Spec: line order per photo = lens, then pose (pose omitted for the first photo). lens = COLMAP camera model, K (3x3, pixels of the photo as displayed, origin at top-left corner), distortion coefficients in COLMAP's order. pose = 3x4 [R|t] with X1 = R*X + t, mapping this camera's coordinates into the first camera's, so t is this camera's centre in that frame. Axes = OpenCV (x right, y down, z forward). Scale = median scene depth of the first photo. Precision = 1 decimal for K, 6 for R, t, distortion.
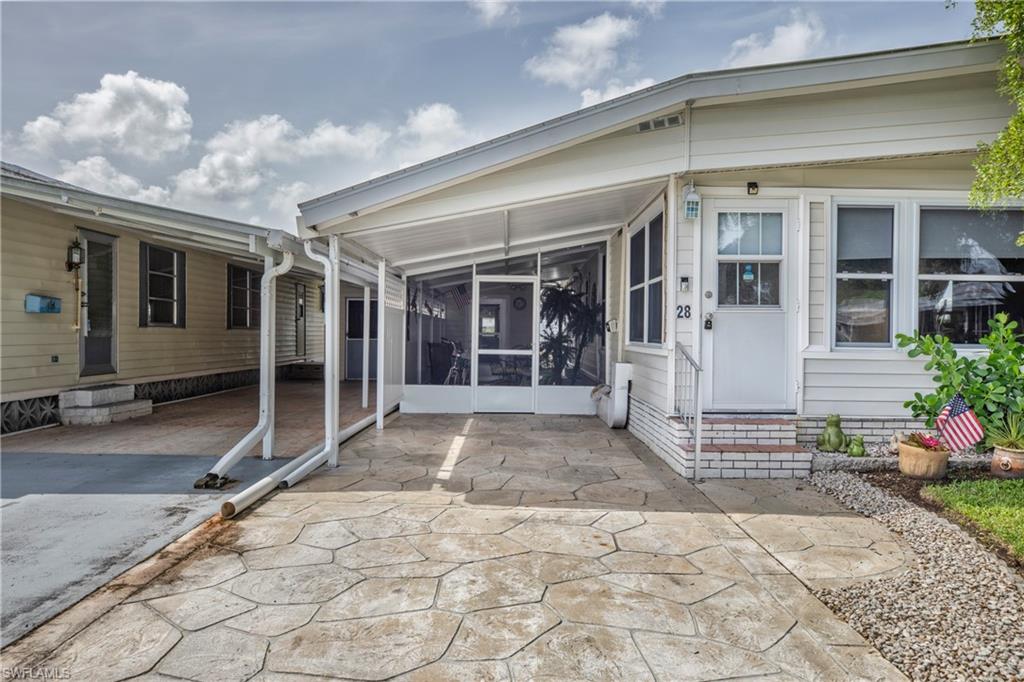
lens RADIAL K [[723.2, 0, 509.9], [0, 723.2, 337.7], [0, 0, 1]] dist [0.007168, 0.000164]
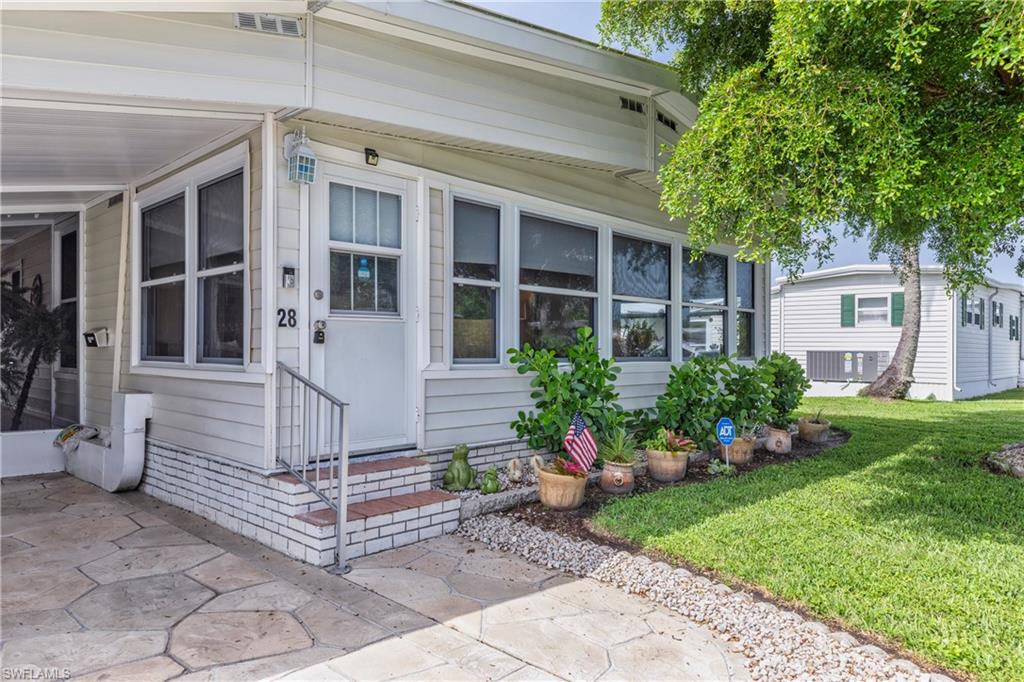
lens RADIAL K [[693.3, 0, 511.4], [0, 693.3, 347.8], [0, 0, 1]] dist [0.011765, 0.000421]
pose [[0.693272, -0.005636, 0.720654, -0.086504], [0.007999, 0.999968, 0.000126, -0.005823], [-0.720632, 0.005677, 0.693295, 0.390860]]
